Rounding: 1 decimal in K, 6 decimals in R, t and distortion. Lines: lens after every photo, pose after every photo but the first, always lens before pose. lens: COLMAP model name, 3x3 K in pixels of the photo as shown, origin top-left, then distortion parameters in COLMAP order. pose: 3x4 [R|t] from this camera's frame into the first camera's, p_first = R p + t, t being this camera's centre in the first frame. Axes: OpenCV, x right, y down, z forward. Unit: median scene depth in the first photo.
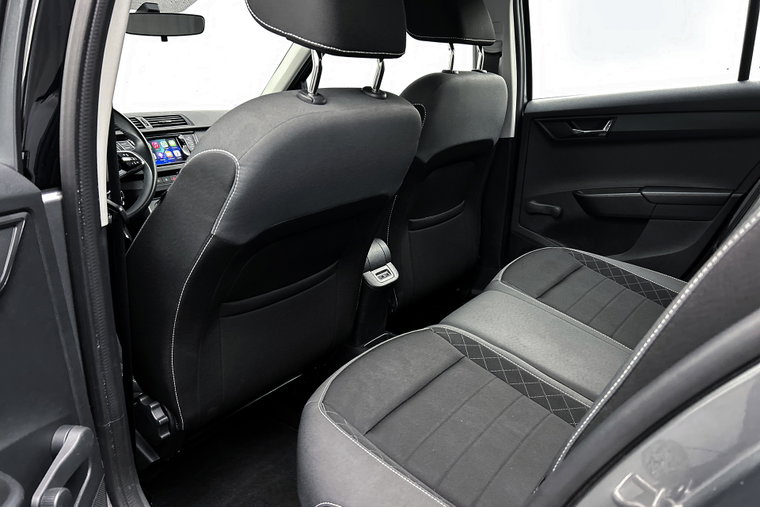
lens RADIAL K [[577.0, 0, 379.4], [0, 577.0, 253.3], [0, 0, 1]] dist [0.057150, -0.062327]
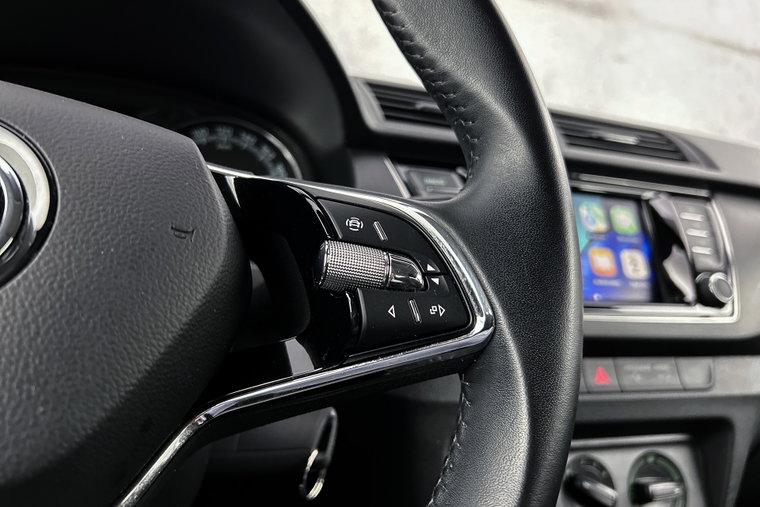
lens RADIAL K [[577.0, 0, 383.8], [0, 577.0, 258.7], [0, 0, 1]] dist [0.057150, -0.062327]
pose [[0.820116, 0.218732, -0.528740, -0.308419], [-0.294776, 0.953503, -0.062770, -0.130409], [0.490425, 0.207339, 0.846460, 0.754043]]
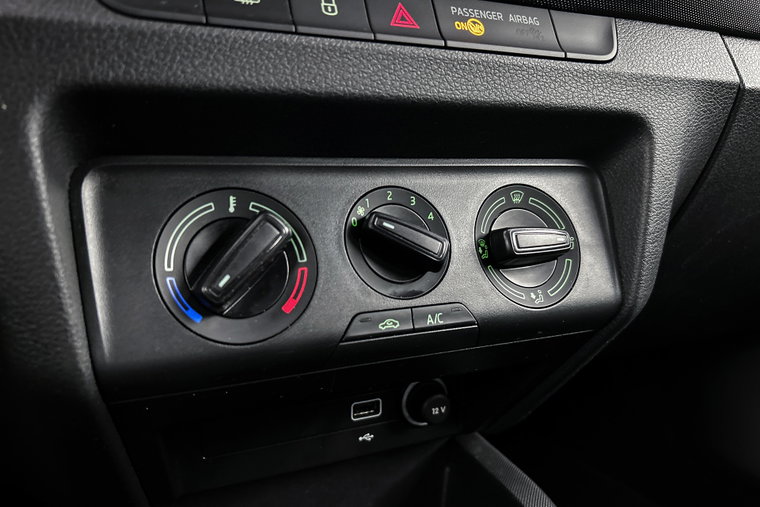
lens RADIAL K [[577.0, 0, 374.4], [0, 577.0, 255.0], [0, 0, 1]] dist [0.057150, -0.062327]
pose [[0.874614, 0.192921, -0.444783, -0.293266], [-0.210502, 0.977541, 0.010072, -0.081958], [0.436737, 0.084819, 0.895582, 0.883495]]
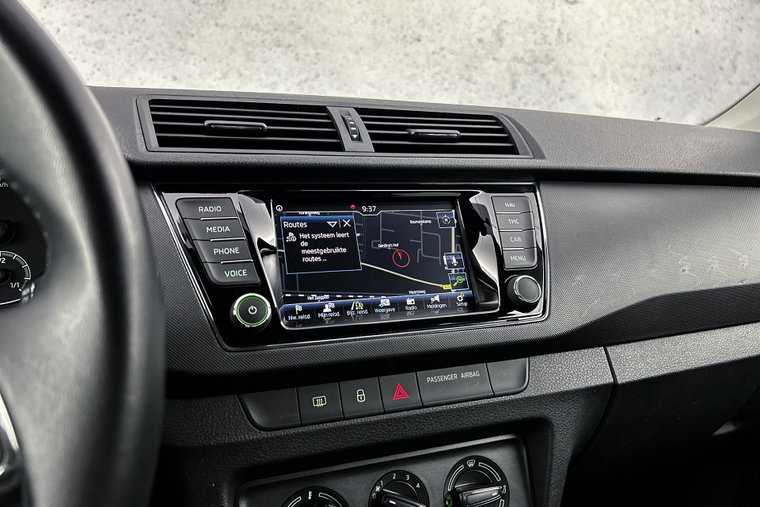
lens RADIAL K [[577.0, 0, 378.2], [0, 577.0, 258.6], [0, 0, 1]] dist [0.057150, -0.062327]
pose [[0.846182, 0.184421, -0.499965, -0.258144], [-0.213856, 0.976864, -0.001615, -0.171059], [0.488100, 0.108287, 0.866044, 0.792318]]
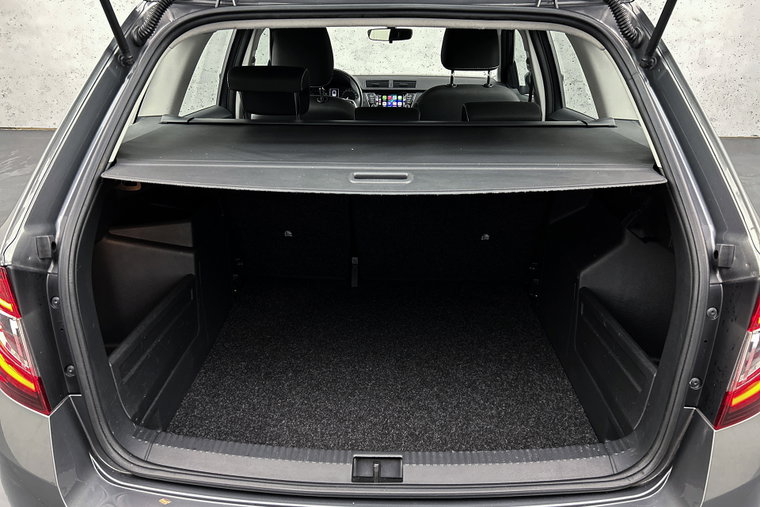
lens RADIAL K [[577.0, 0, 380.9], [0, 577.0, 259.1], [0, 0, 1]] dist [0.057150, -0.062327]
pose [[0.581207, 0.365827, -0.726890, 1.078483], [-0.250498, 0.930309, 0.267910, -0.191365], [0.774241, 0.026374, 0.632341, -0.147239]]
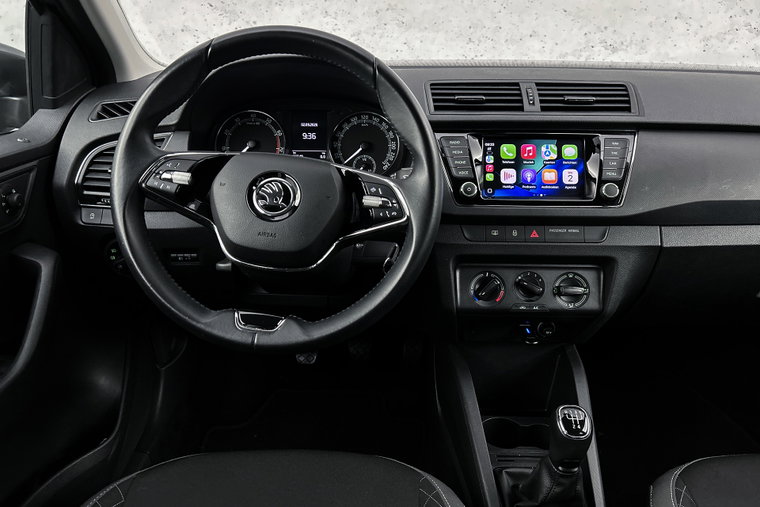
lens RADIAL K [[577.0, 0, 377.7], [0, 577.0, 260.9], [0, 0, 1]] dist [0.057150, -0.062327]
pose [[0.586976, 0.369391, -0.720423, -0.090951], [-0.252894, 0.928976, 0.270276, -0.196393], [0.769093, 0.023545, 0.638704, 0.607818]]
